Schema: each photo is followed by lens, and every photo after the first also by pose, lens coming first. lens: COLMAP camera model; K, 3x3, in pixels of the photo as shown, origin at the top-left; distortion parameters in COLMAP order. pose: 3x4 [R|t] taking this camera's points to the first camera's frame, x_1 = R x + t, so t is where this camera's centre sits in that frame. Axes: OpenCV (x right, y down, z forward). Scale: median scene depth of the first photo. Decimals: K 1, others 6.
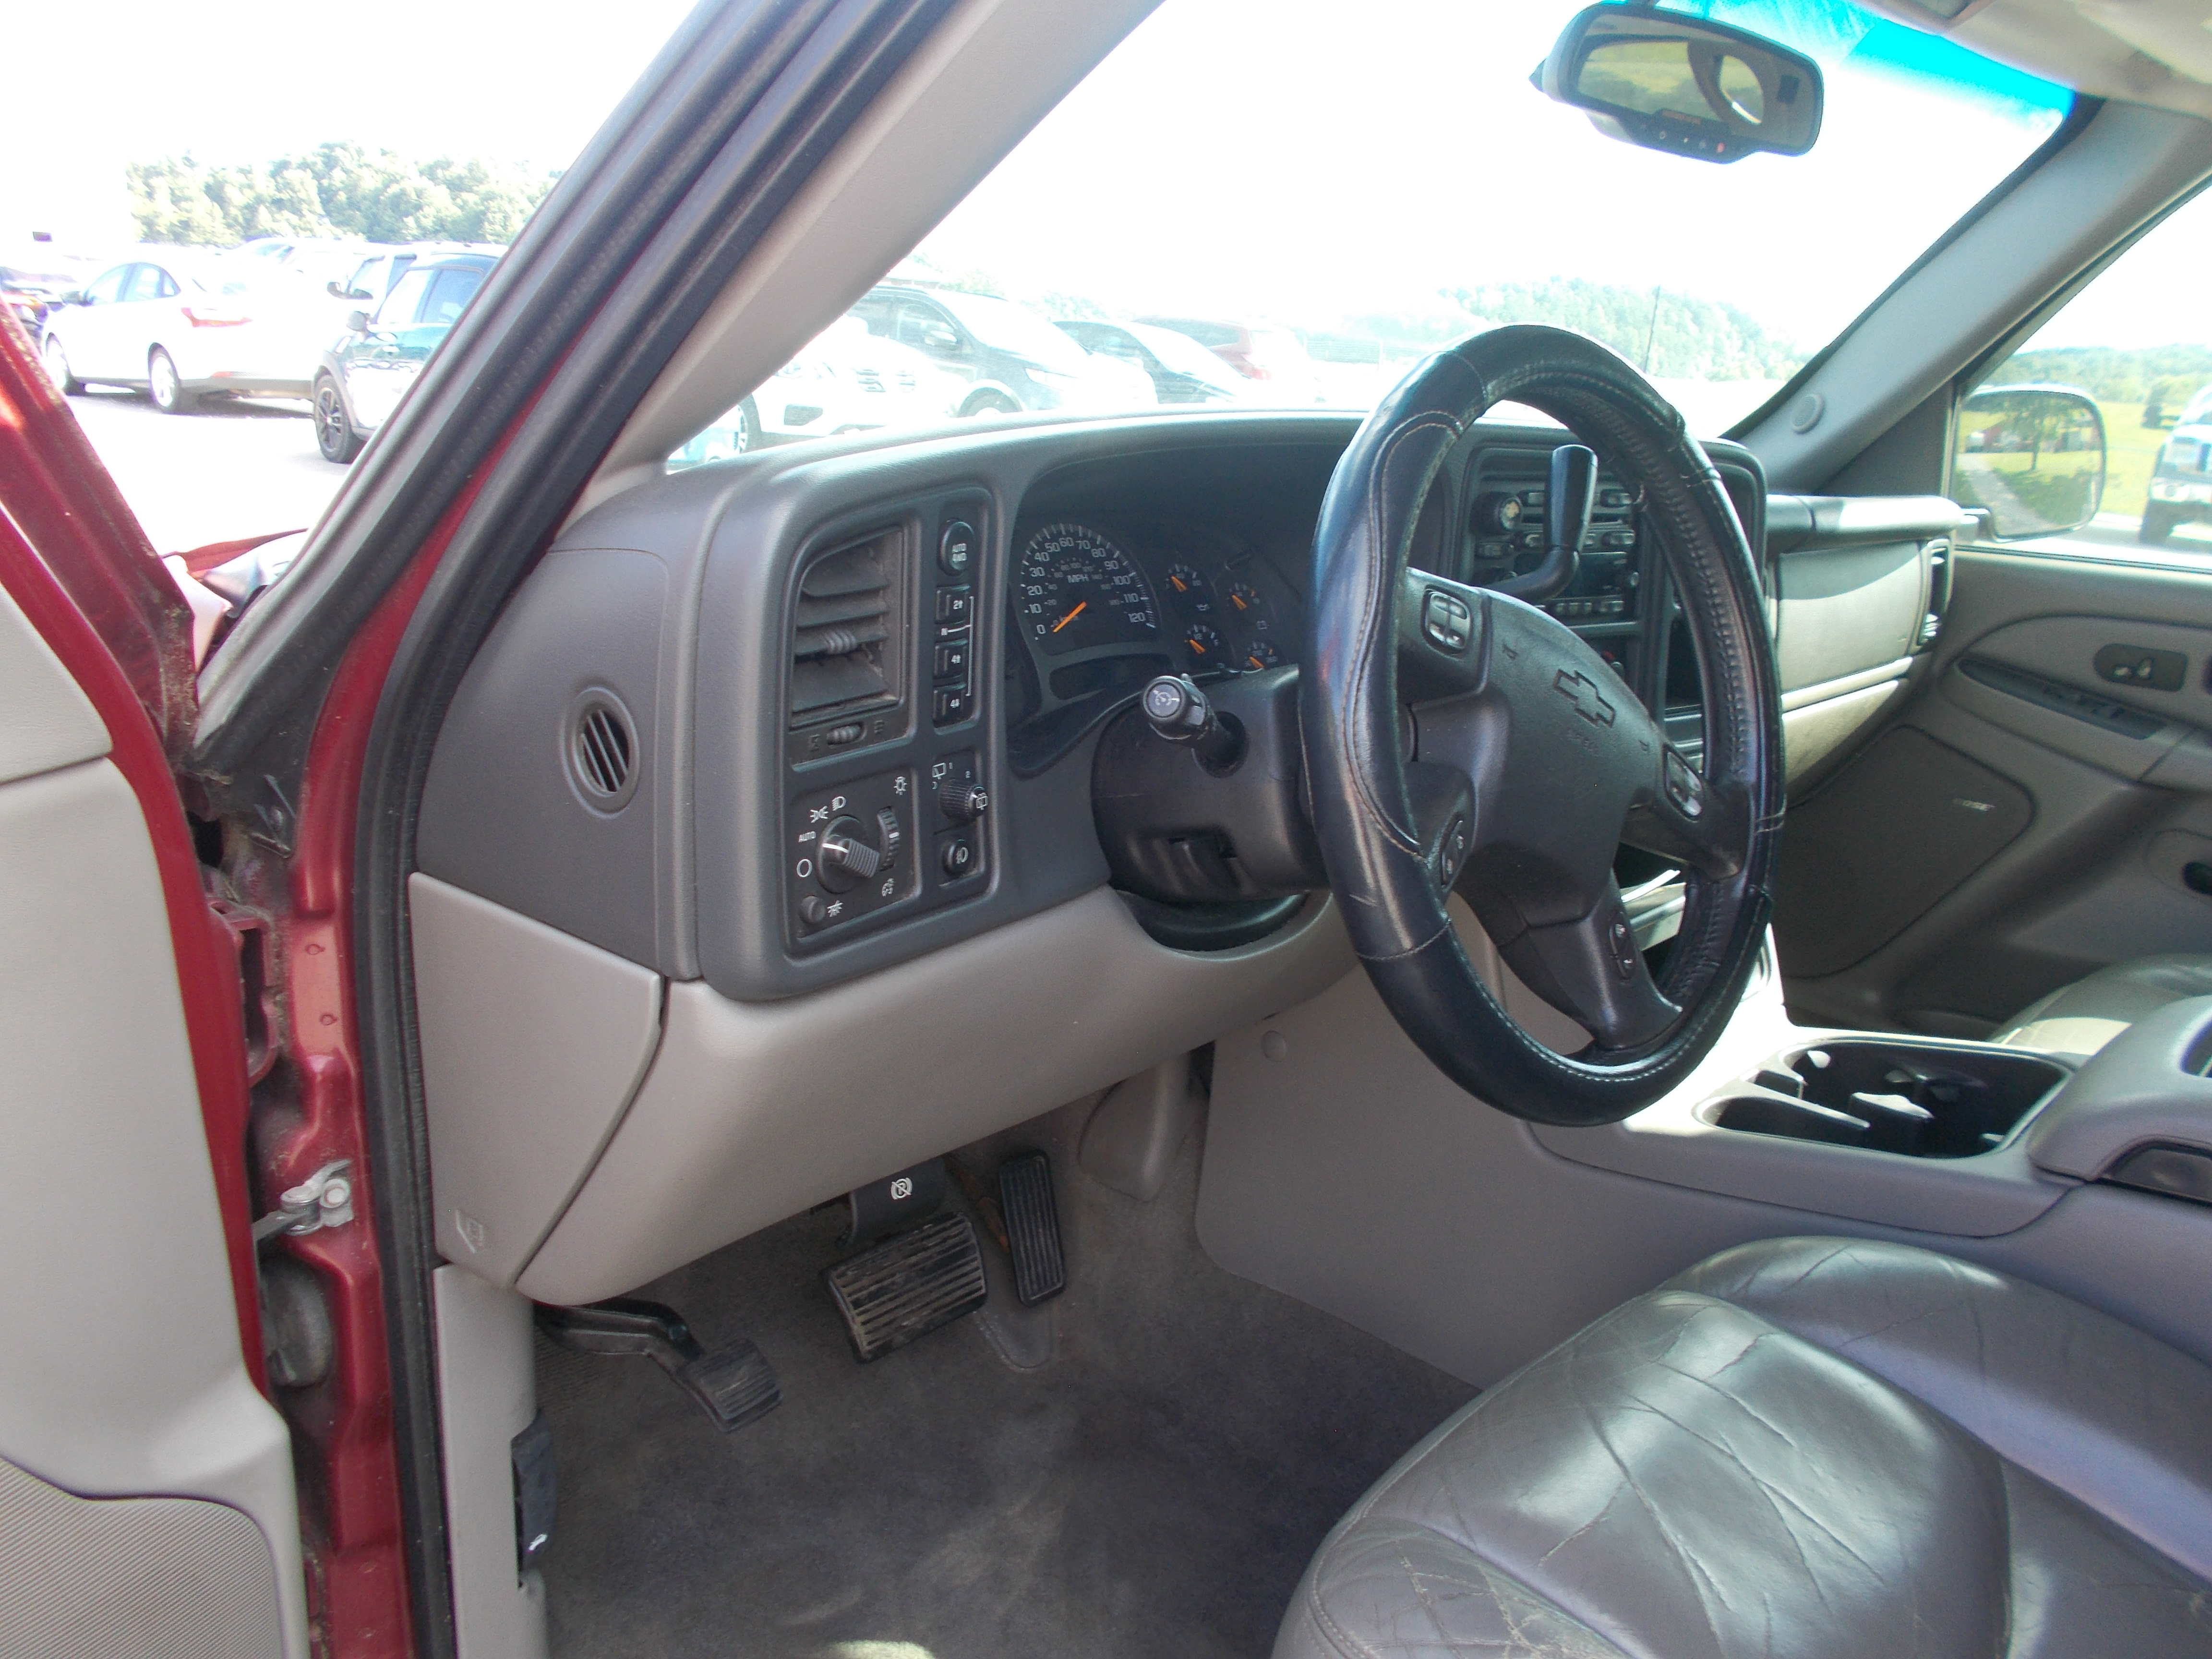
lens RADIAL K [[1659.0, 0, 1106.0], [0, 1659.0, 829.5], [0, 0, 1]] dist [-0.006458, -0.004604]
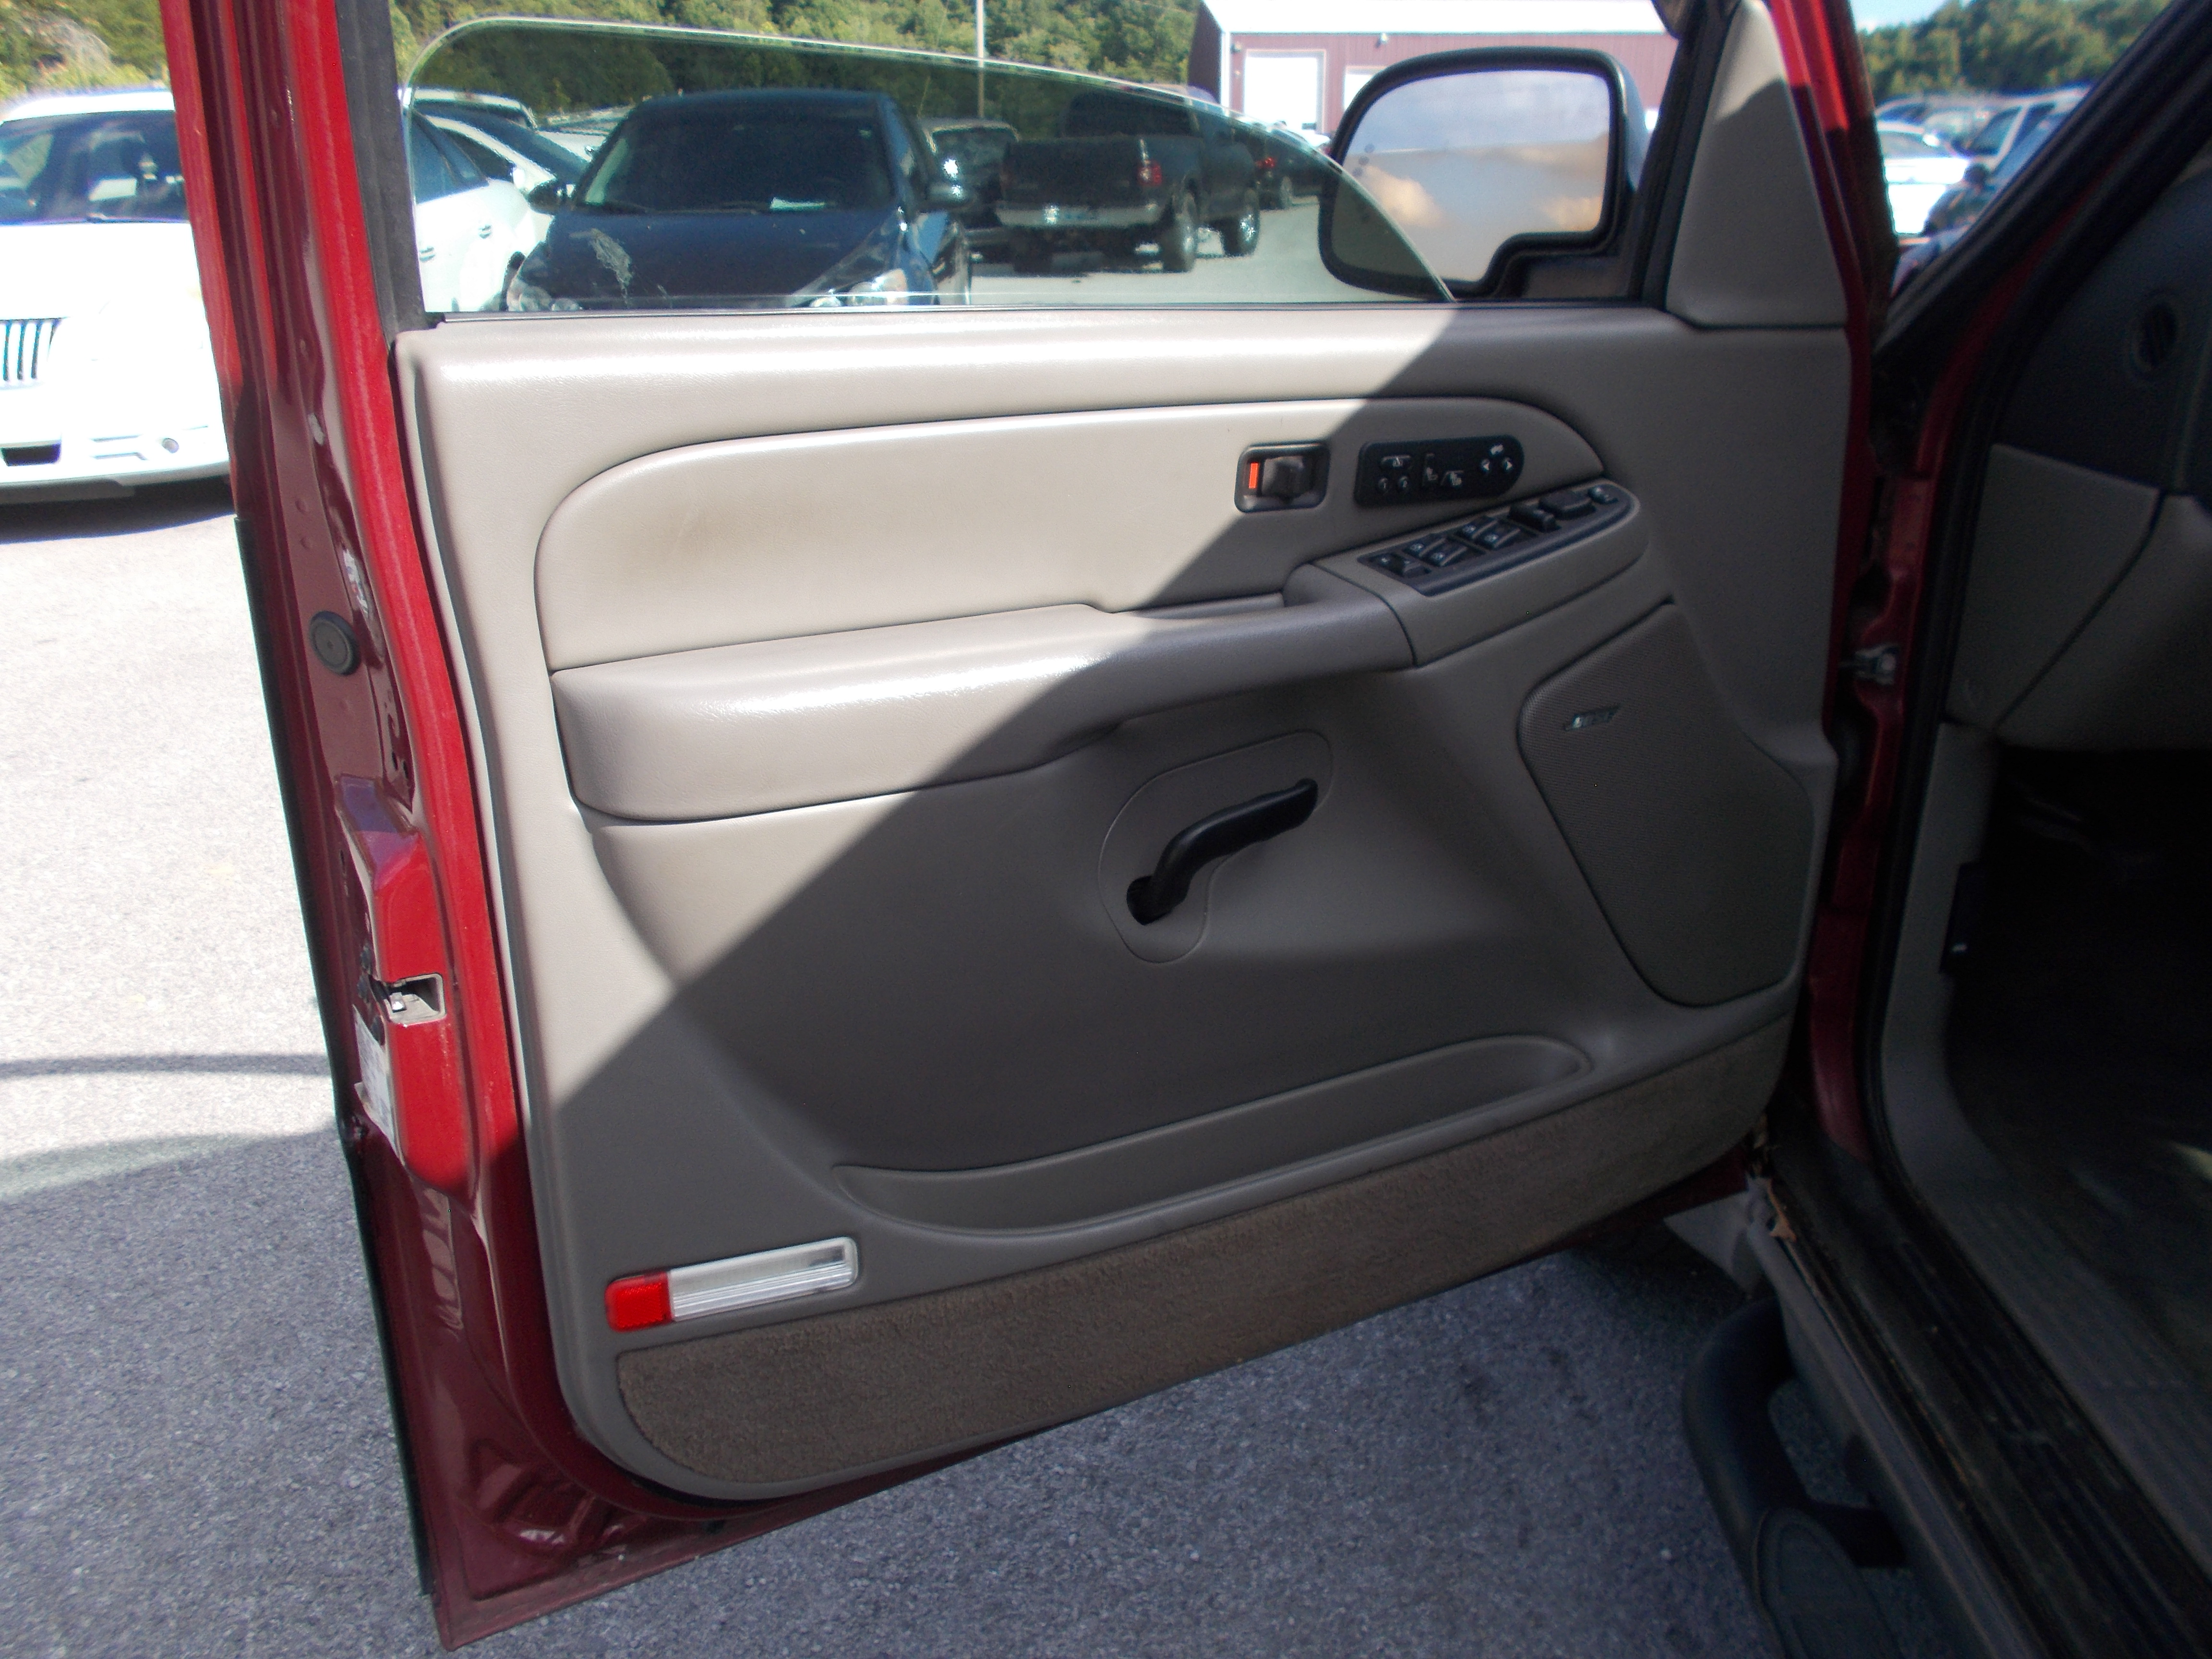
lens RADIAL K [[1707.0, 0, 1106.0], [0, 1707.0, 829.5], [0, 0, 1]] dist [0.005941, 0.003386]
pose [[0.660449, 0.215687, -0.719226, 0.234911], [-0.174522, 0.975719, 0.132346, 0.290968], [0.730308, 0.038113, 0.682054, -0.616884]]
